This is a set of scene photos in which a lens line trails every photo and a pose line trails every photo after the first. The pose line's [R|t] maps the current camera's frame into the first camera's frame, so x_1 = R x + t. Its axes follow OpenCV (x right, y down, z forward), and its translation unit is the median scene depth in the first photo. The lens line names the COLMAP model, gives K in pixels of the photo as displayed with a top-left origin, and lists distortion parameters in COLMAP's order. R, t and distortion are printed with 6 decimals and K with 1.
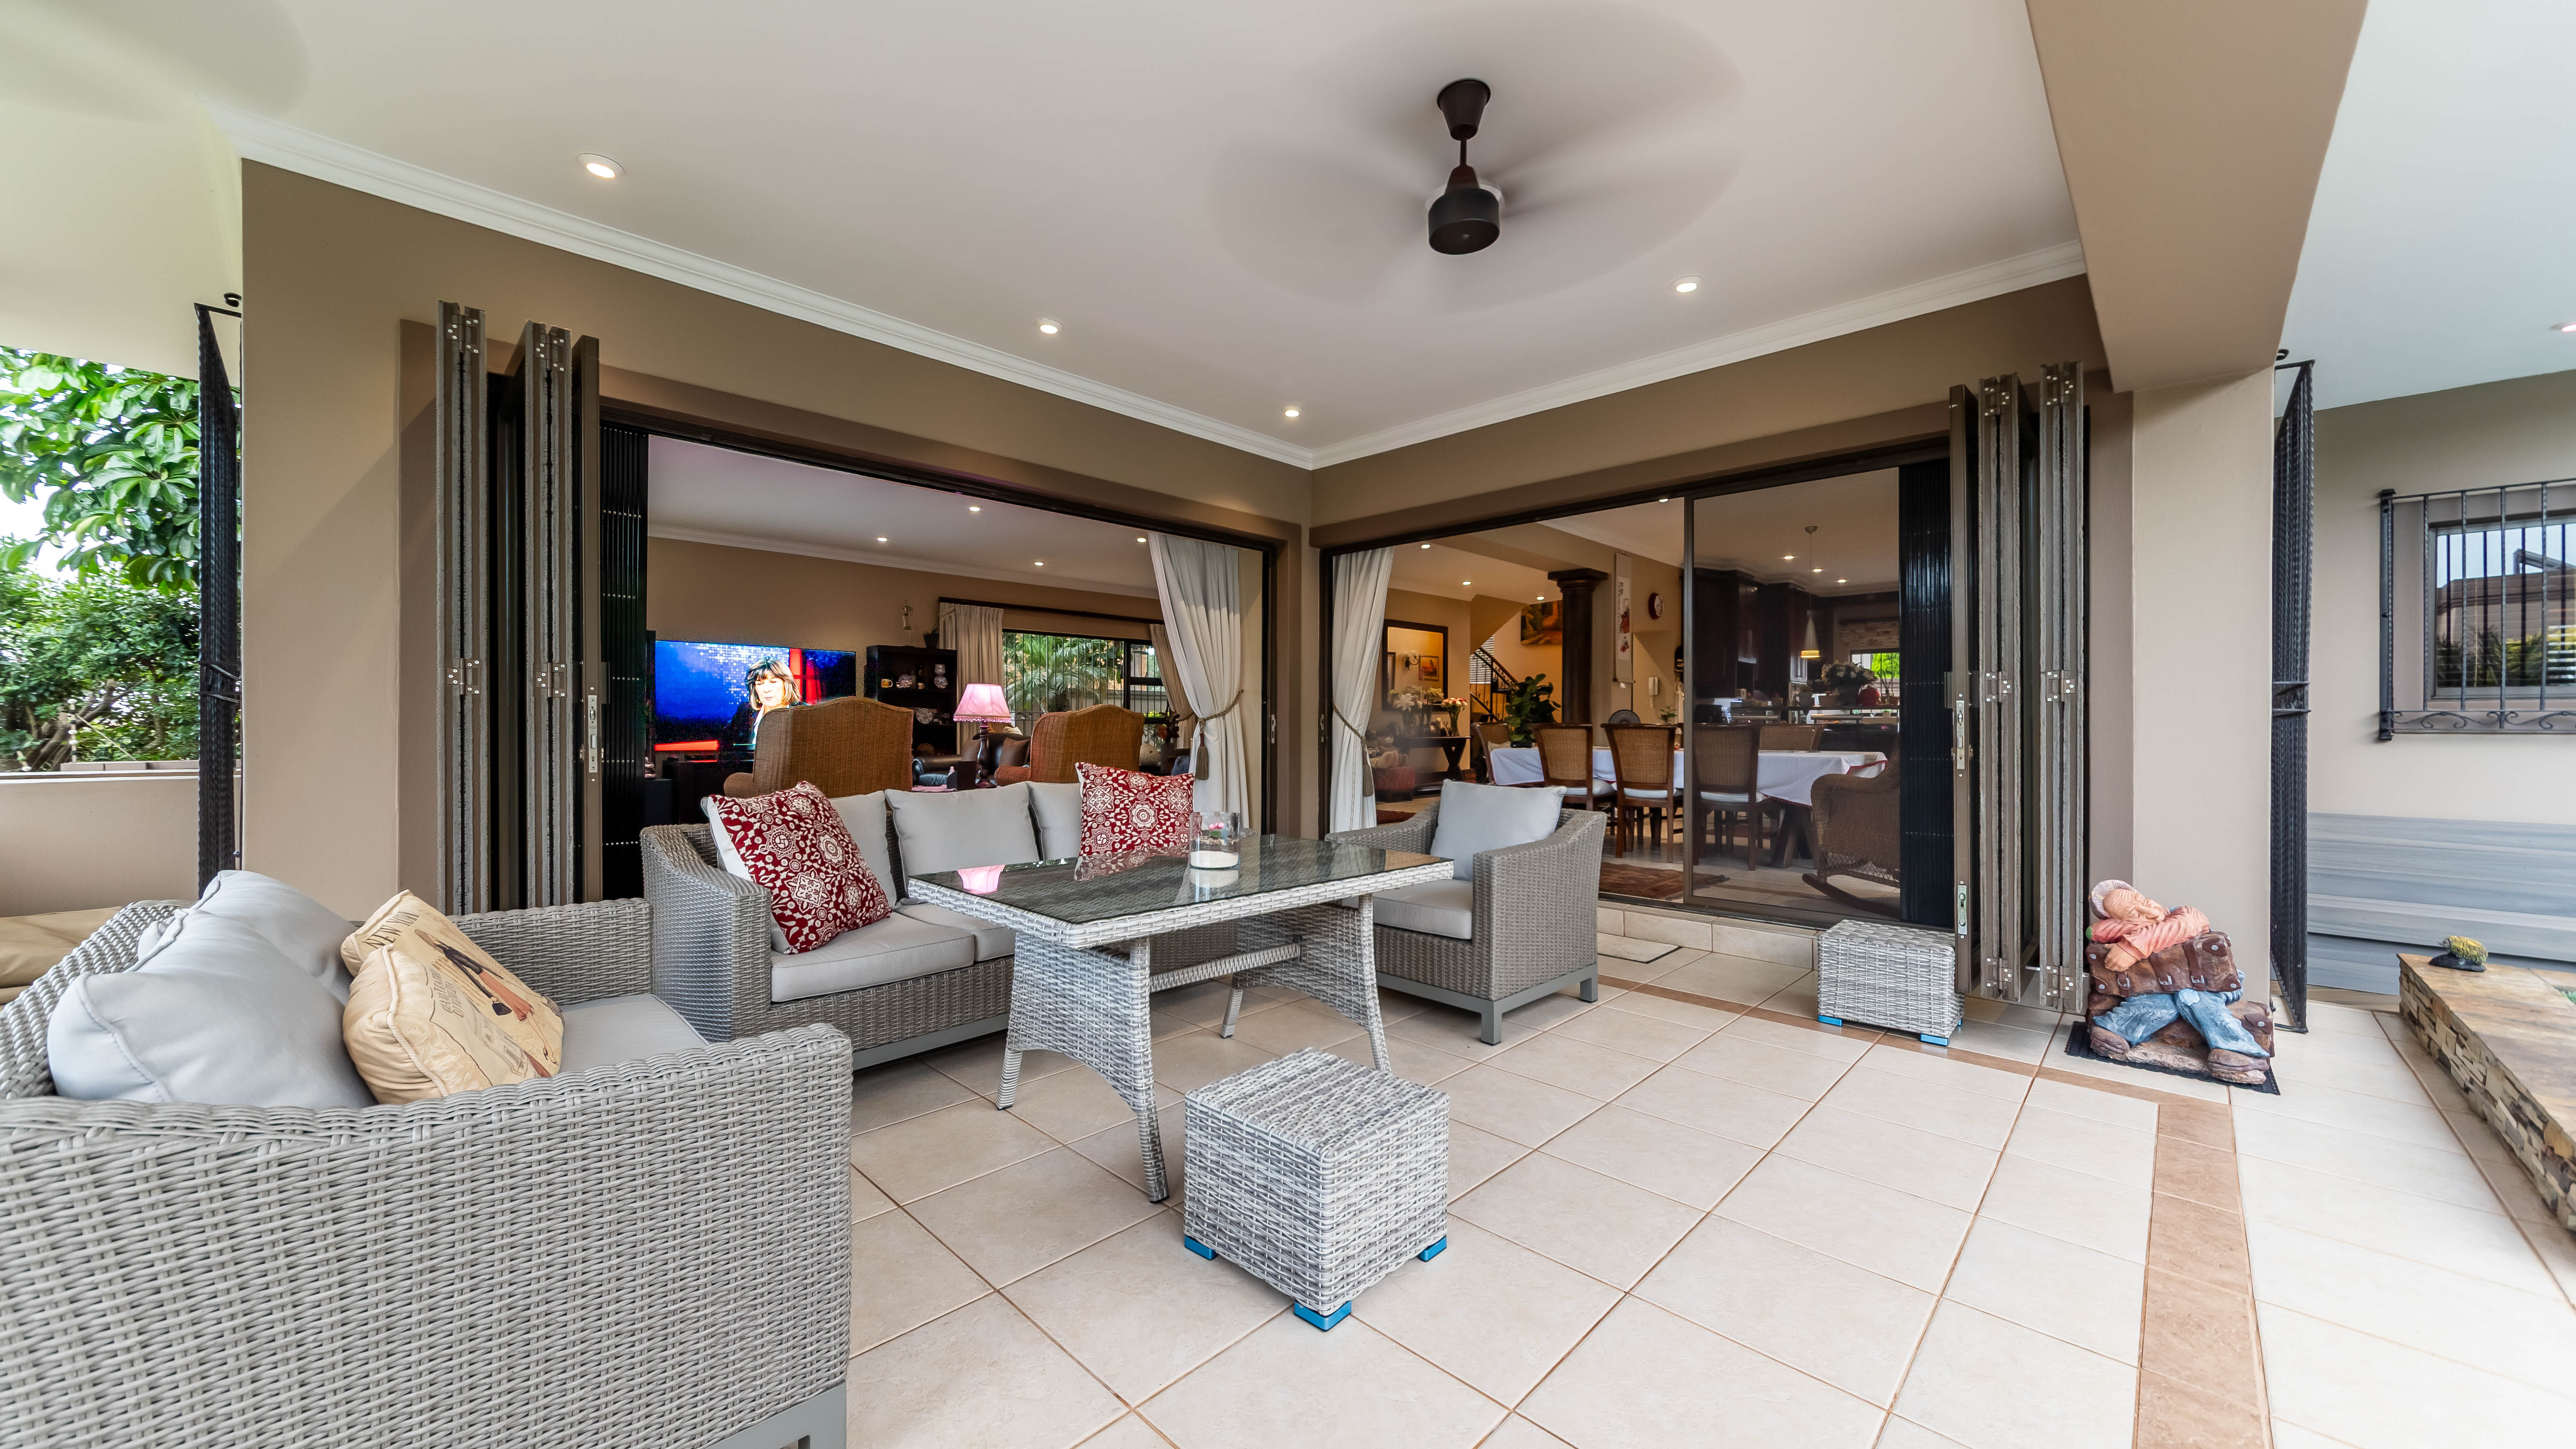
lens RADIAL K [[920.0, 0, 1278.9], [0, 920.0, 726.2], [0, 0, 1]] dist [0.002468, 0.000498]
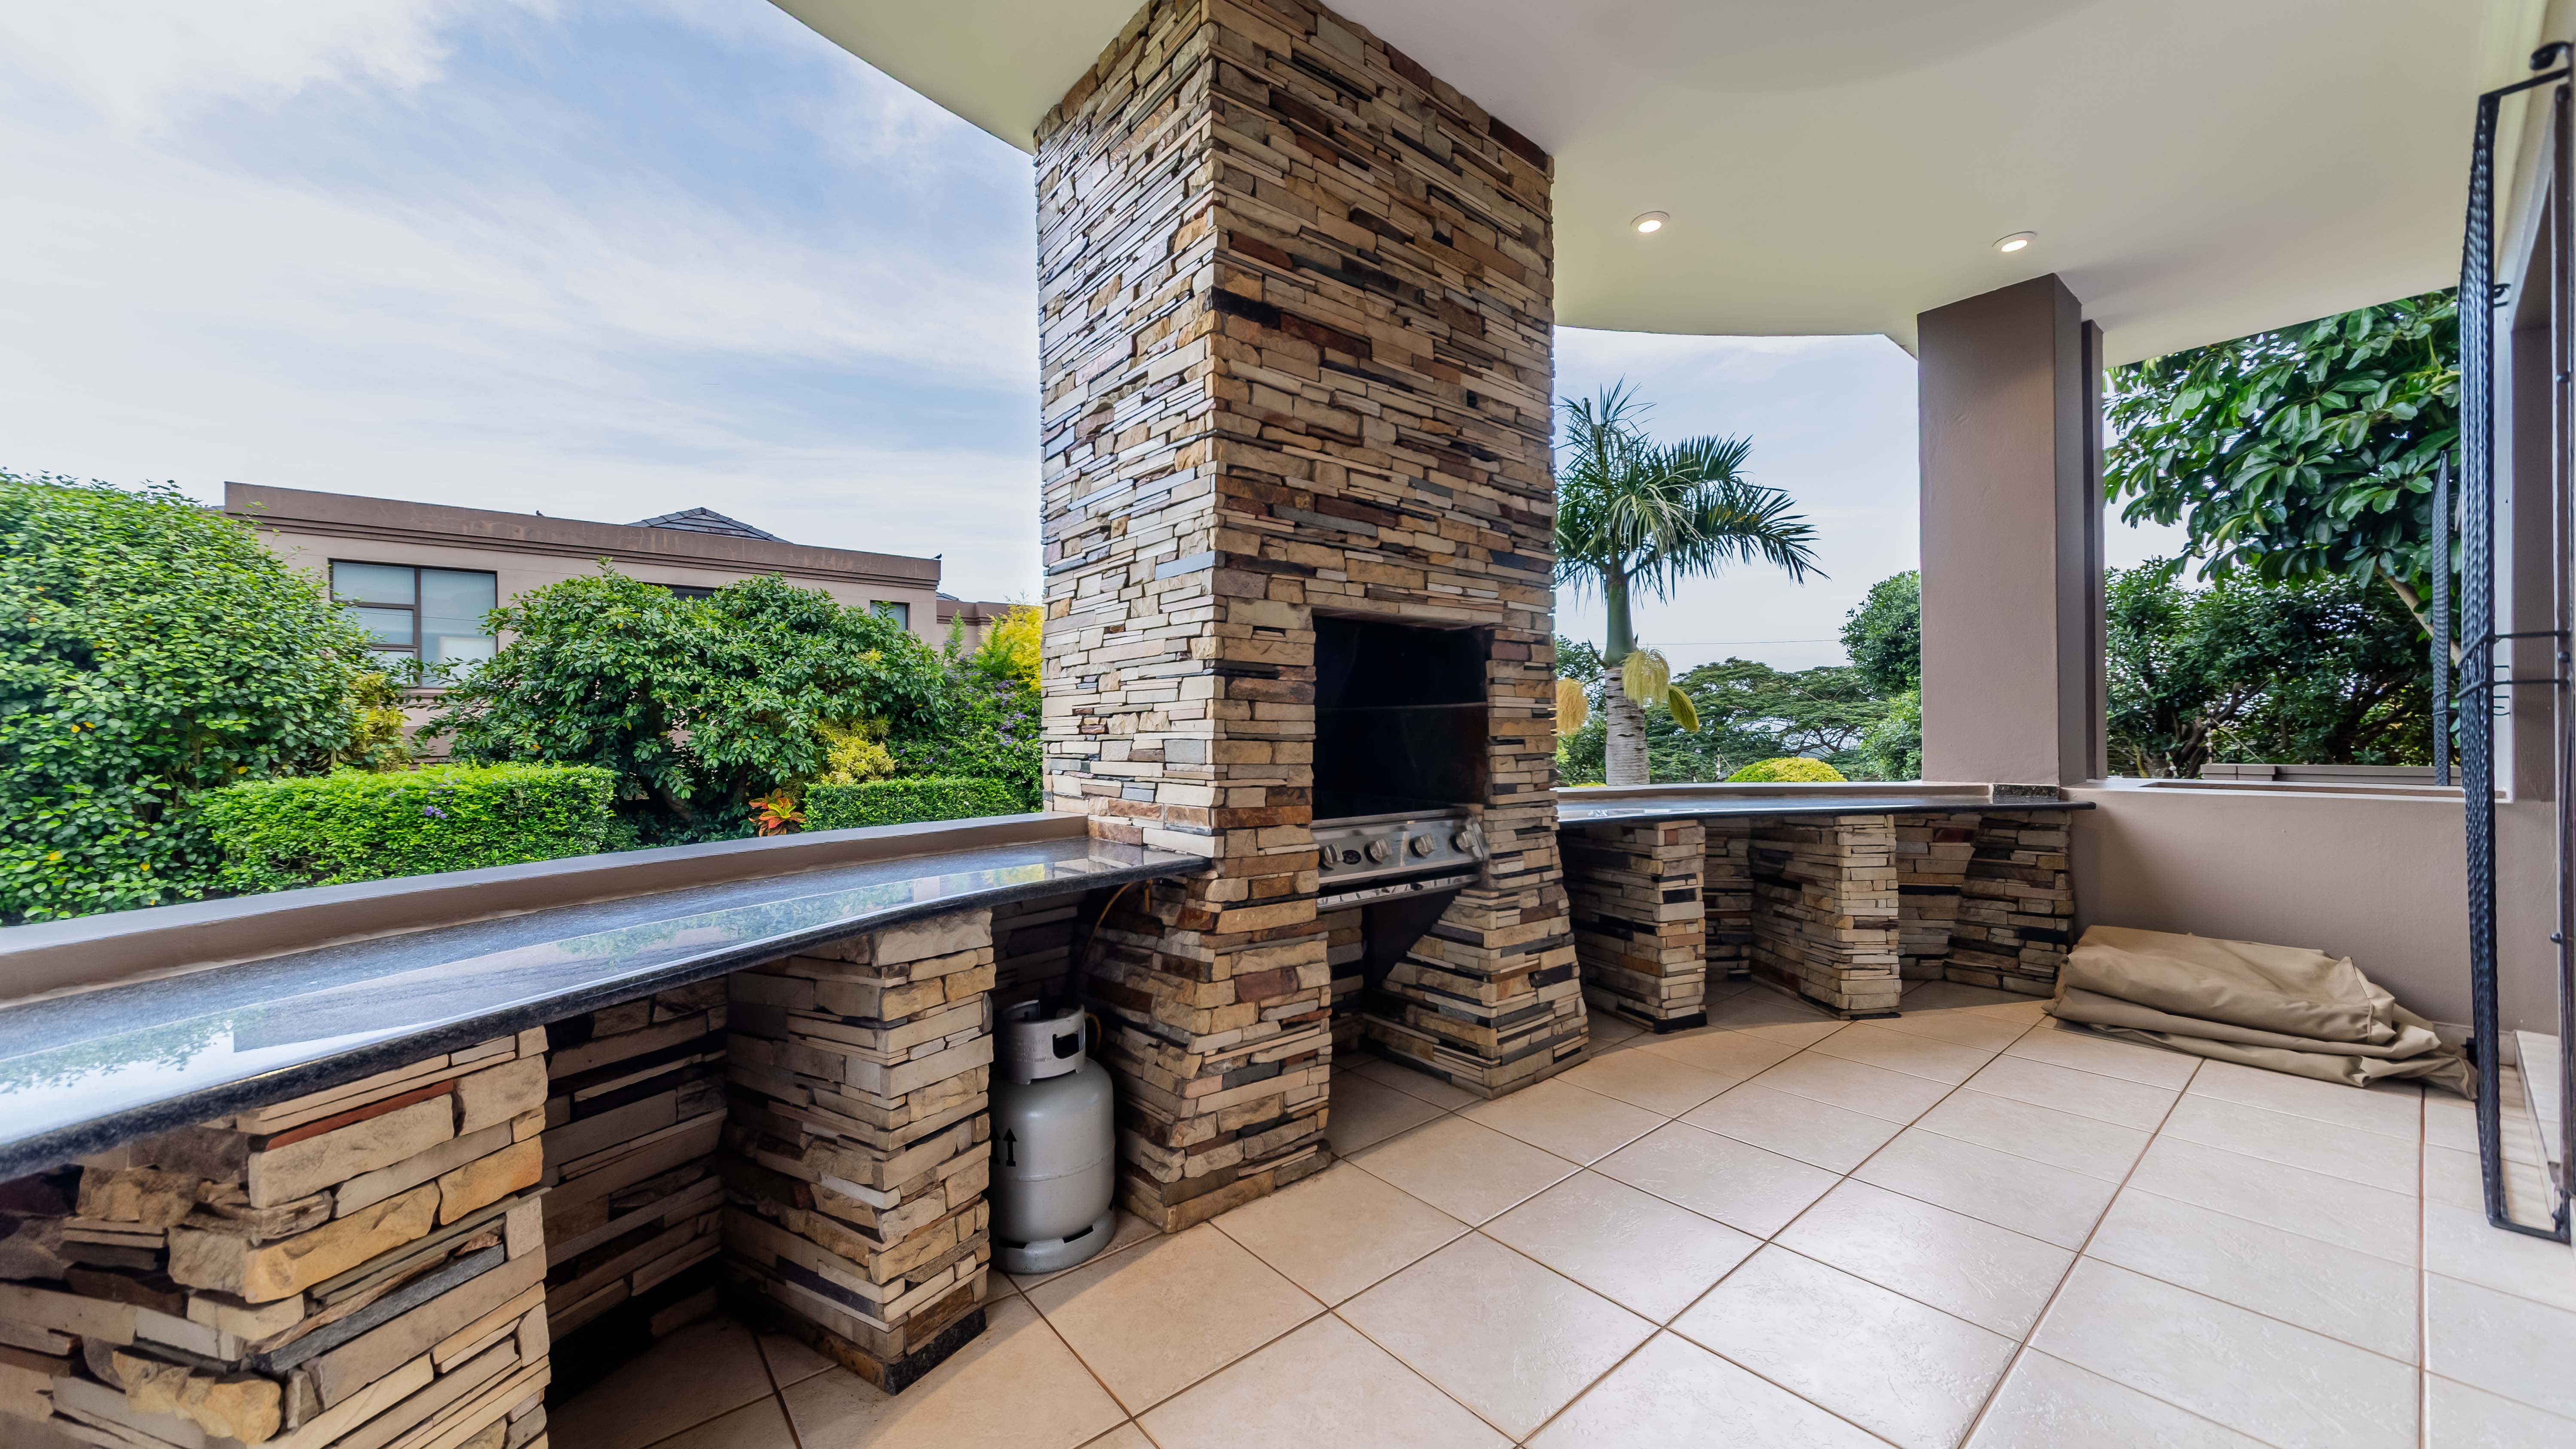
lens RADIAL K [[920.0, 0, 1272.9], [0, 920.0, 738.2], [0, 0, 1]] dist [0.002468, 0.000498]
pose [[-0.121245, 0.004514, -0.992612, -0.150072], [0.007284, 0.999967, 0.003657, -0.001192], [0.992596, -0.006787, -0.121274, 0.081482]]
